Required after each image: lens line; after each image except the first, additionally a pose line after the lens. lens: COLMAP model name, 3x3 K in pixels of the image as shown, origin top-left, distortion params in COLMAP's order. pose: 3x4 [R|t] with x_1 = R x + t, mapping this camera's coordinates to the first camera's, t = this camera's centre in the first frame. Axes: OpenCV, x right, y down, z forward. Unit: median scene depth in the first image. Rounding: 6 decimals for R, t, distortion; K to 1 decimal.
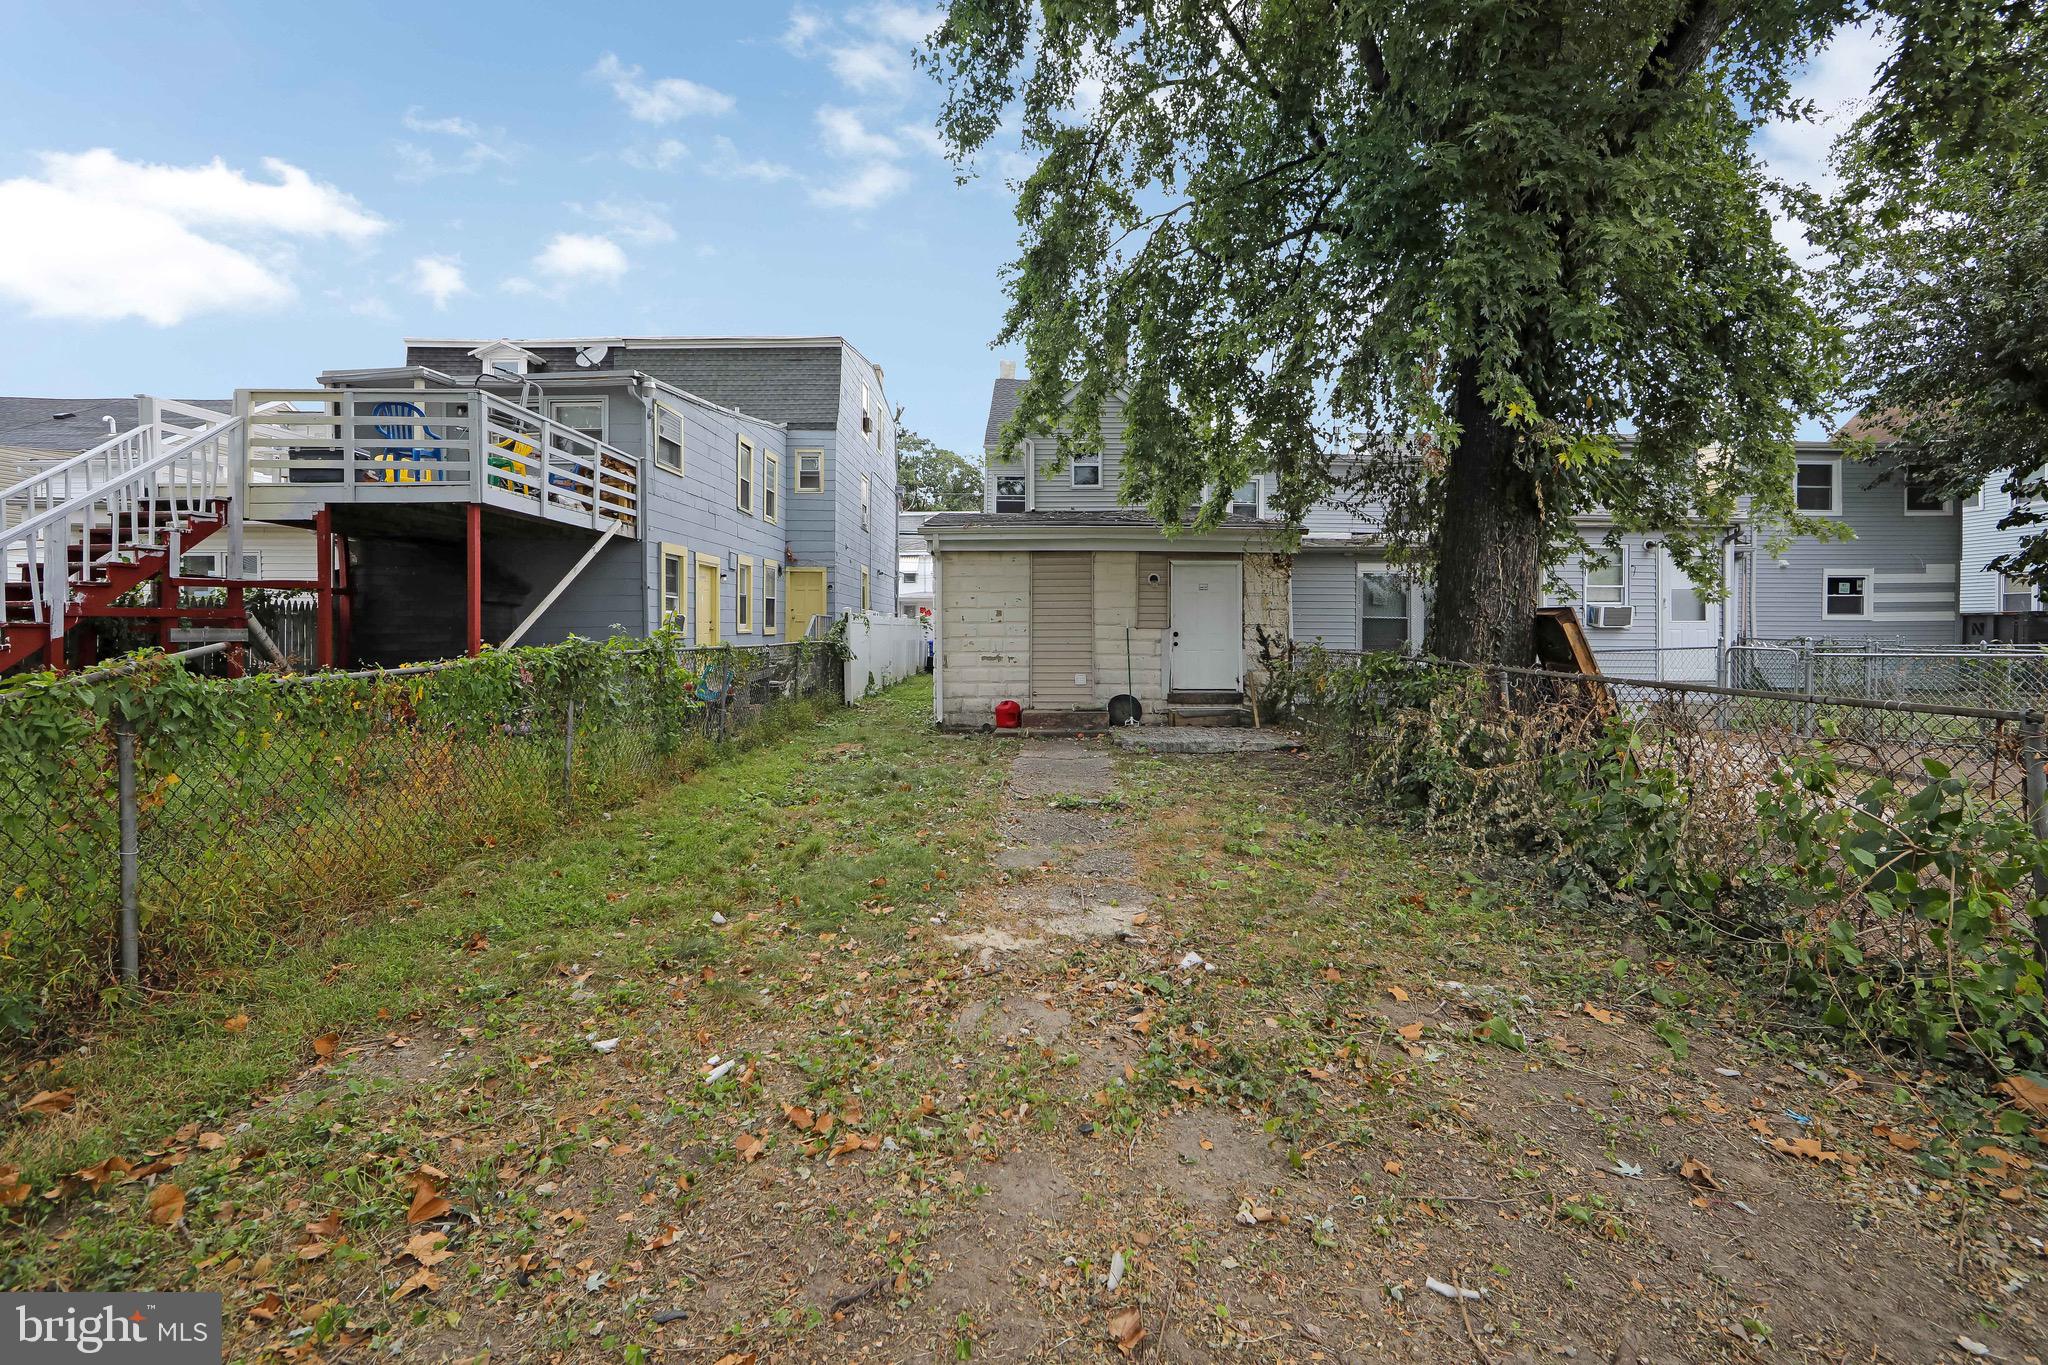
lens RADIAL K [[843.2, 0, 1054.5], [0, 843.2, 633.3], [0, 0, 1]] dist [-0.008851, 0.001855]
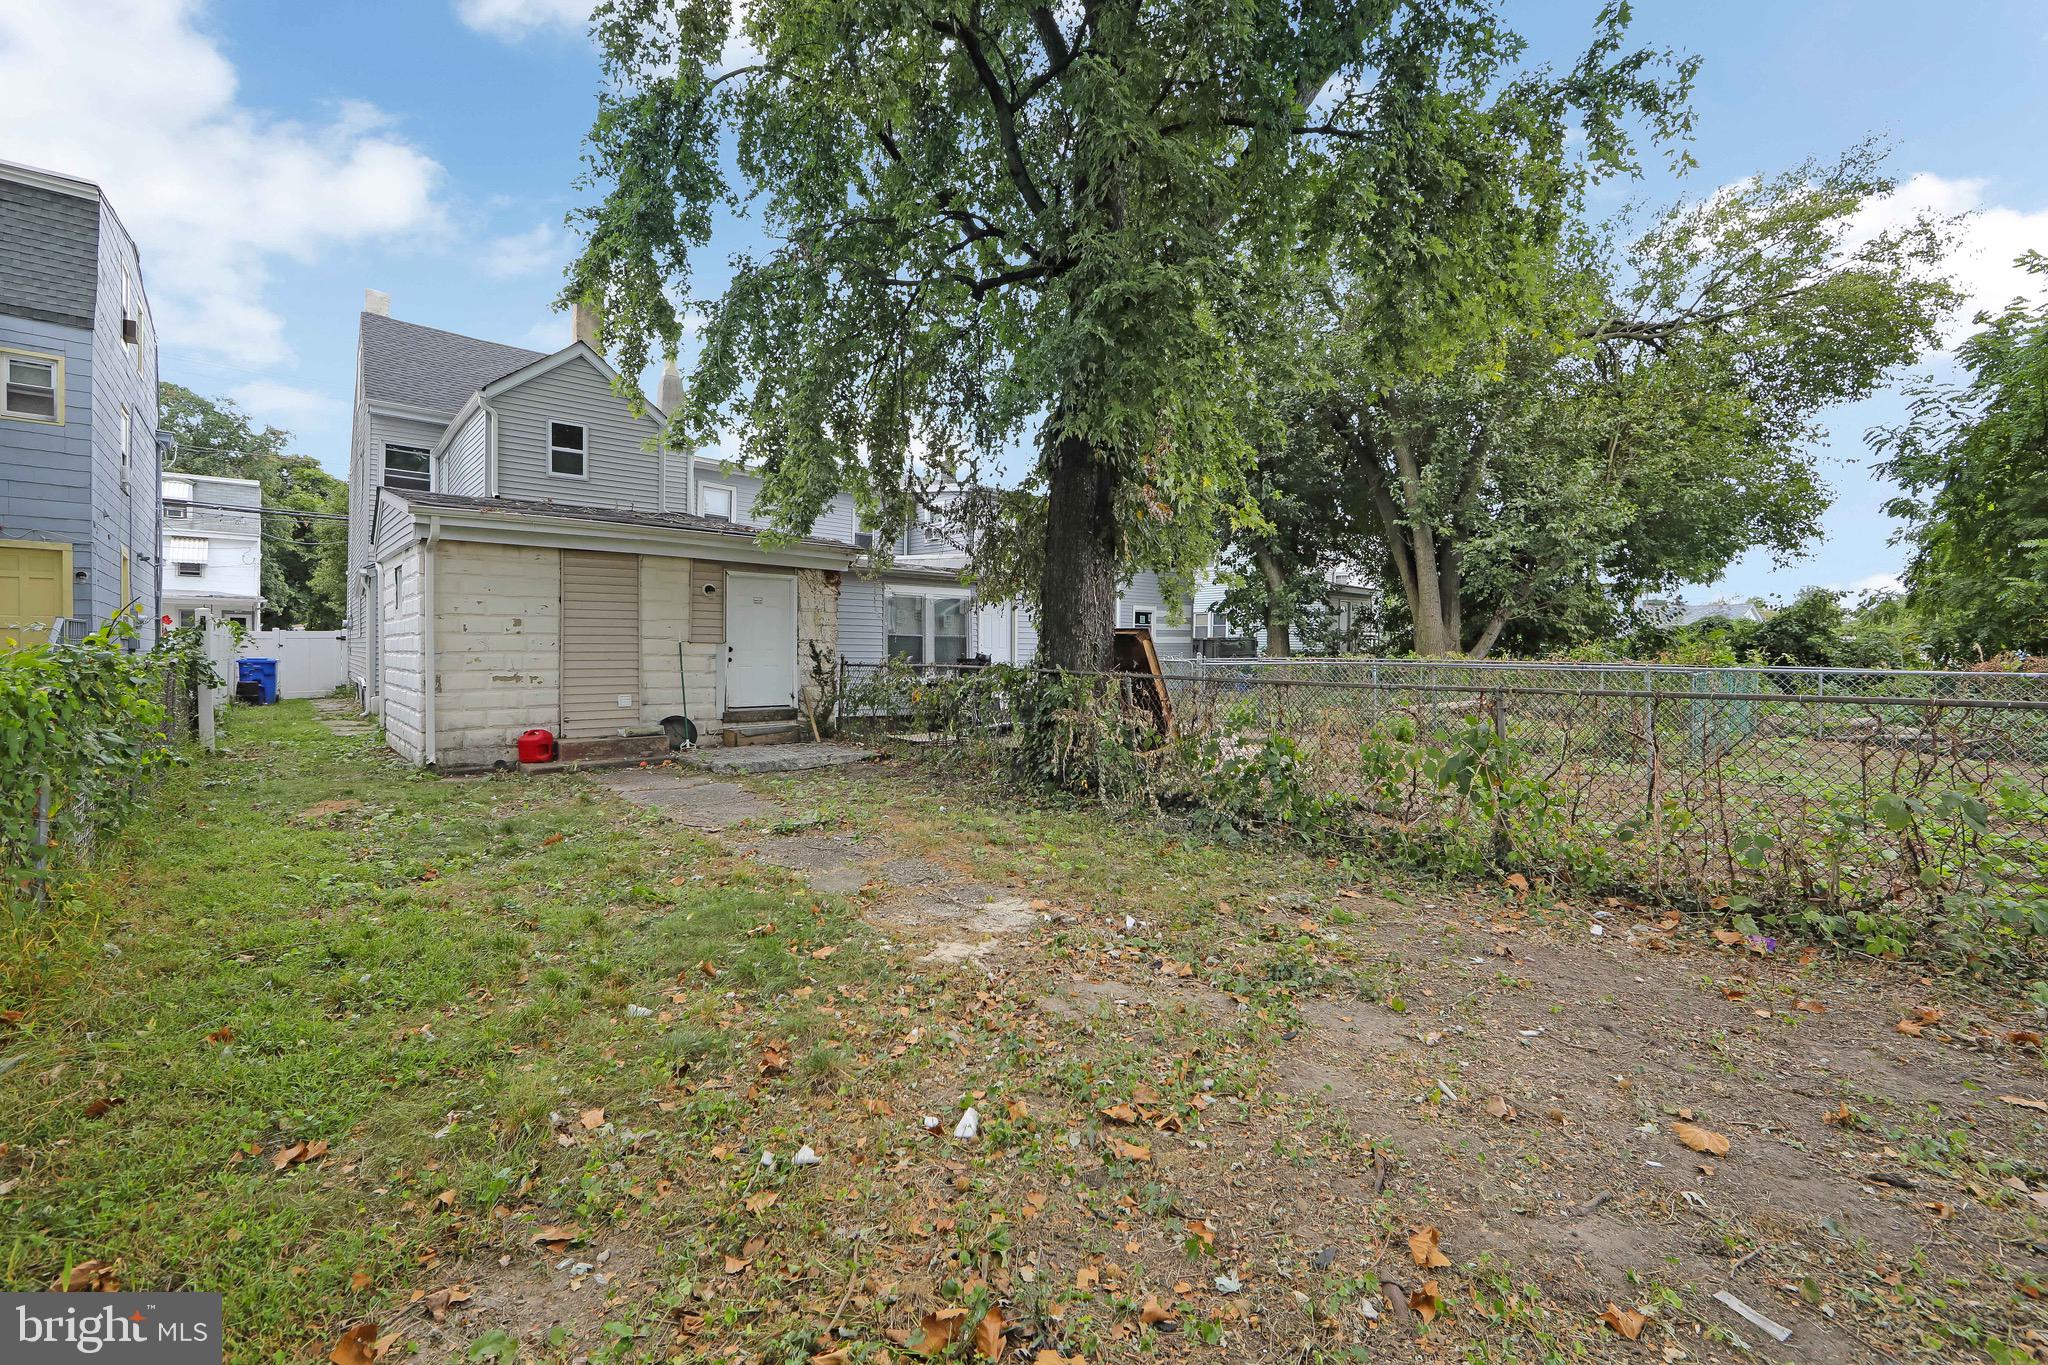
lens RADIAL K [[843.2, 0, 1033.2], [0, 843.2, 662.7], [0, 0, 1]] dist [-0.008851, 0.001855]
pose [[0.747183, -0.006507, 0.664586, -0.232444], [-0.001556, 0.999932, 0.011539, 0.004587], [-0.664616, -0.009656, 0.747123, 0.070642]]
